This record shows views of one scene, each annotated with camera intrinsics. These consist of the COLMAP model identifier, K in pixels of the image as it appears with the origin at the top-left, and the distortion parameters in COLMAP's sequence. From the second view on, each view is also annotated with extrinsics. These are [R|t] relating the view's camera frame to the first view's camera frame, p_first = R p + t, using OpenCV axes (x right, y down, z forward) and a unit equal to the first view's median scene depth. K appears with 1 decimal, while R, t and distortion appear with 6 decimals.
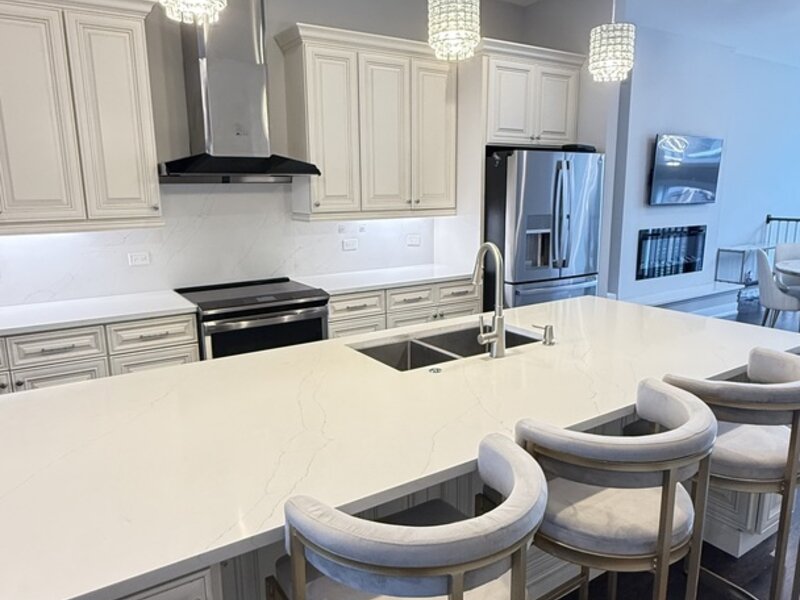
lens RADIAL K [[569.6, 0, 397.4], [0, 569.6, 304.6], [0, 0, 1]] dist [0.002777, -0.000744]
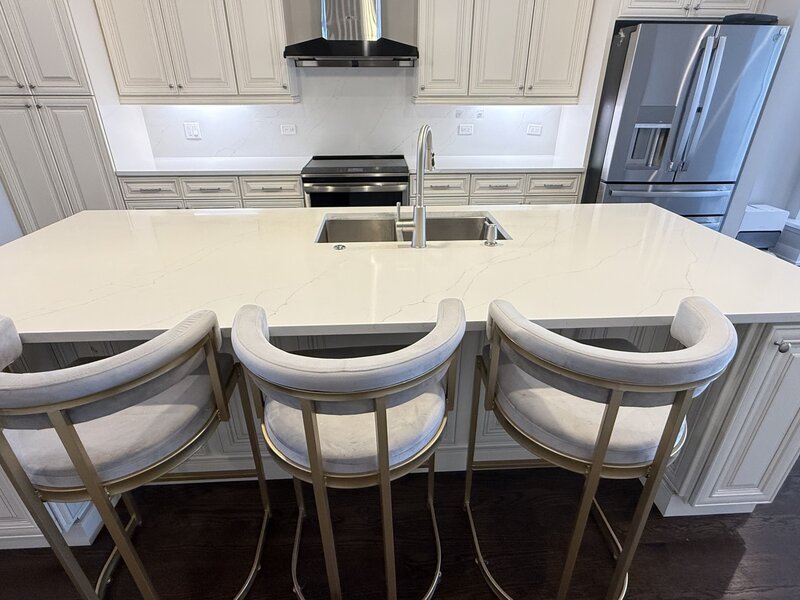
lens RADIAL K [[429.7, 0, 399.8], [0, 429.7, 298.4], [0, 0, 1]] dist [0.010721, -0.003560]
pose [[0.865549, 0.235055, -0.442238, 0.289519], [-0.112137, 0.951558, 0.286290, -0.020608], [0.488109, -0.198207, 0.849978, 0.180958]]
